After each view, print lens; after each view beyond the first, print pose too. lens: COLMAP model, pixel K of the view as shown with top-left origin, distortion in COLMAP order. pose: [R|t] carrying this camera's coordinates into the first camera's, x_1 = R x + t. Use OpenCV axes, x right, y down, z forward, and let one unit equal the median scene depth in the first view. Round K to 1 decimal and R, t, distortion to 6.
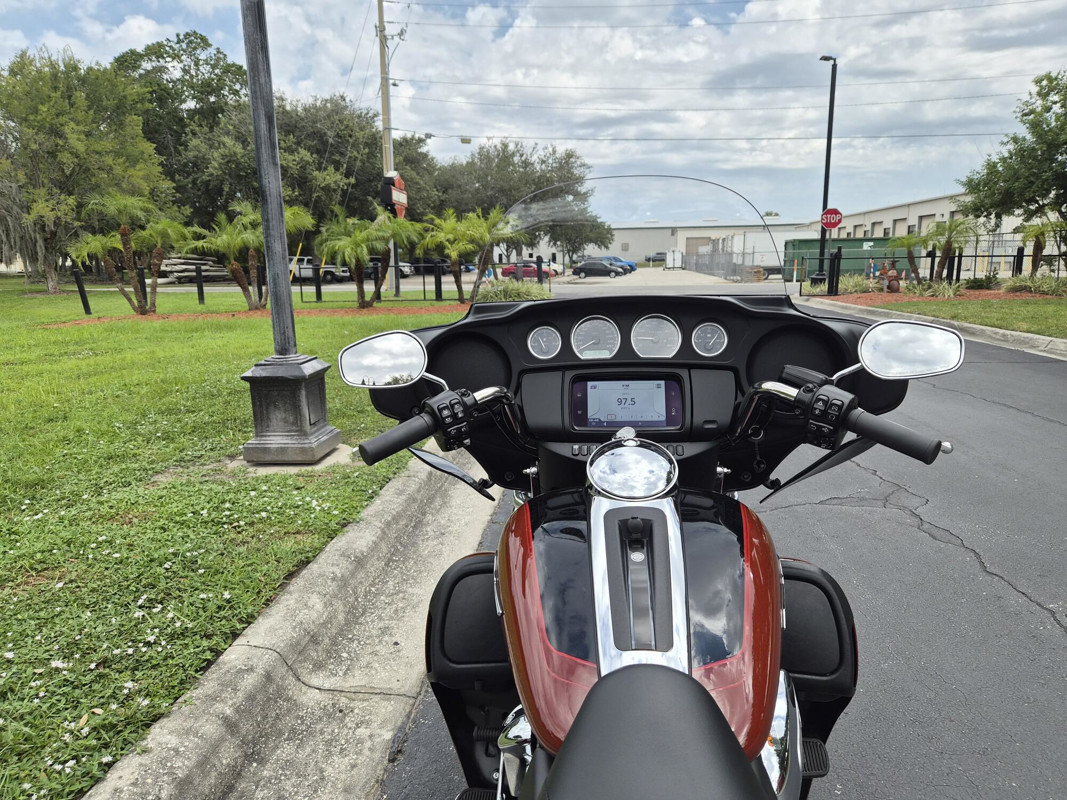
lens RADIAL K [[724.6, 0, 531.7], [0, 724.6, 395.8], [0, 0, 1]] dist [0.064825, -0.054715]
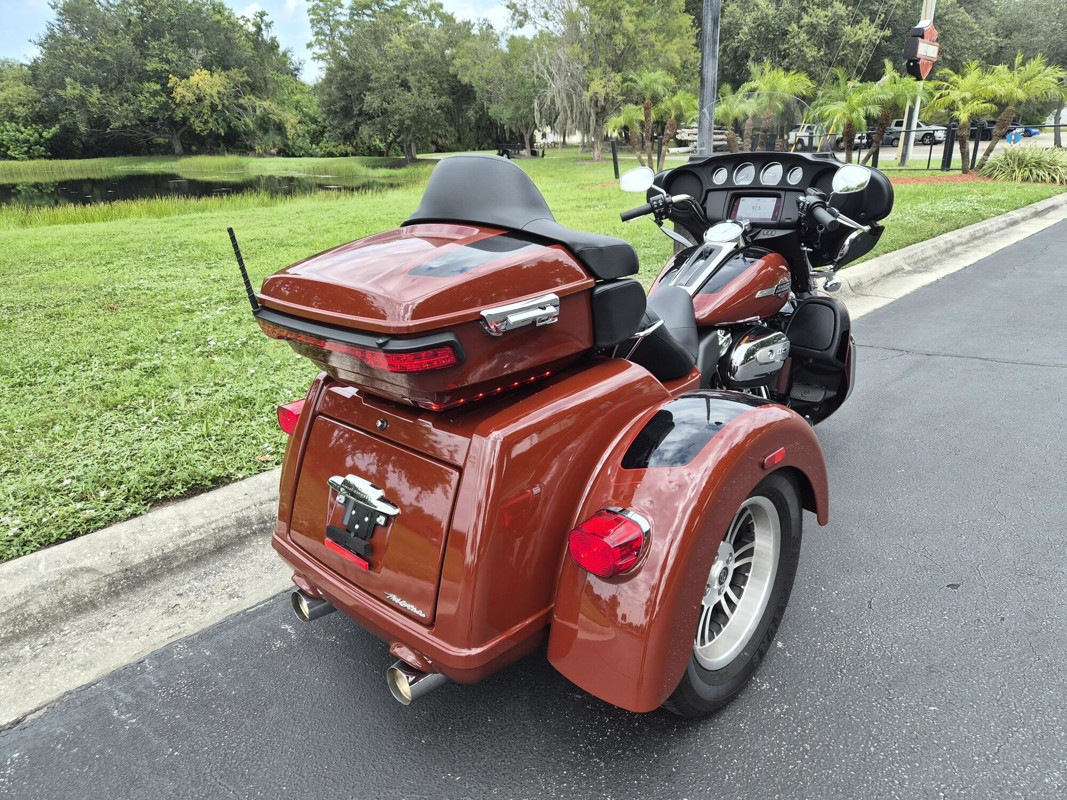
lens RADIAL K [[724.6, 0, 531.7], [0, 724.6, 395.8], [0, 0, 1]] dist [0.064825, -0.054715]
pose [[0.787768, 0.202146, -0.581858, 0.052425], [-0.101859, 0.974363, 0.200604, 0.009735], [0.607492, -0.098762, 0.788162, -0.058192]]
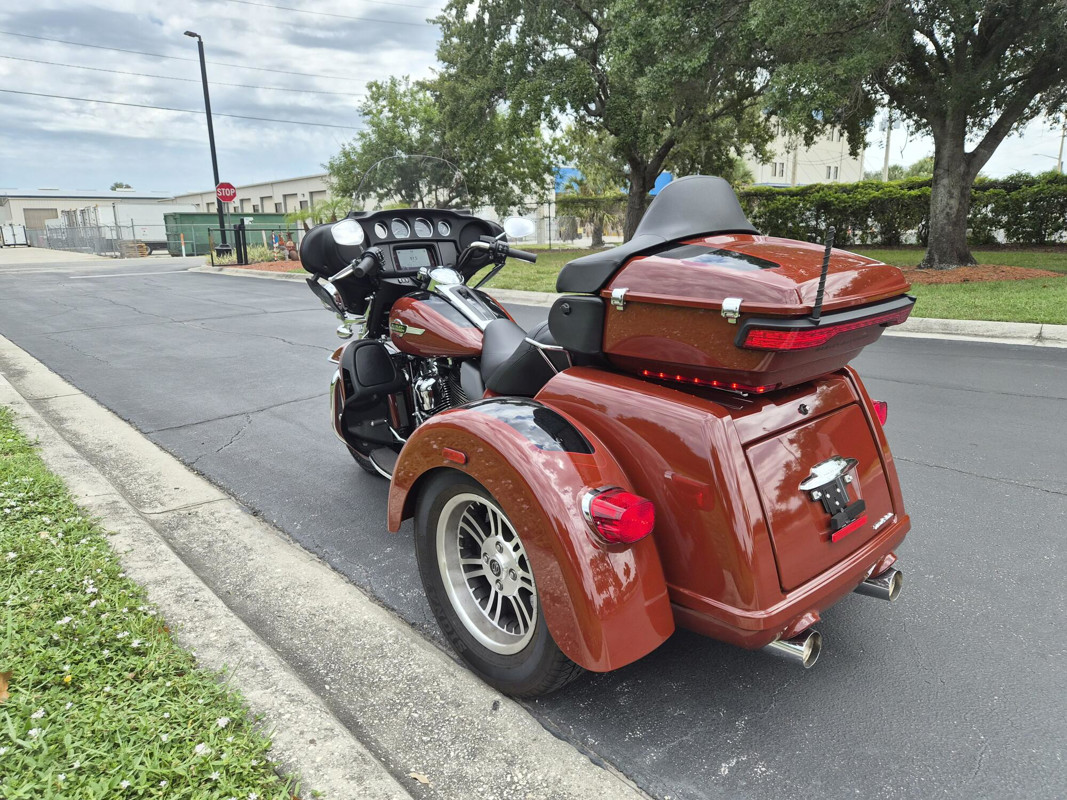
lens RADIAL K [[724.6, 0, 531.7], [0, 724.6, 395.8], [0, 0, 1]] dist [0.064825, -0.054715]
pose [[0.695031, -0.159831, 0.700989, -0.068612], [0.138942, 0.986458, 0.087158, 0.015395], [-0.705426, 0.036819, 0.707826, -0.043768]]
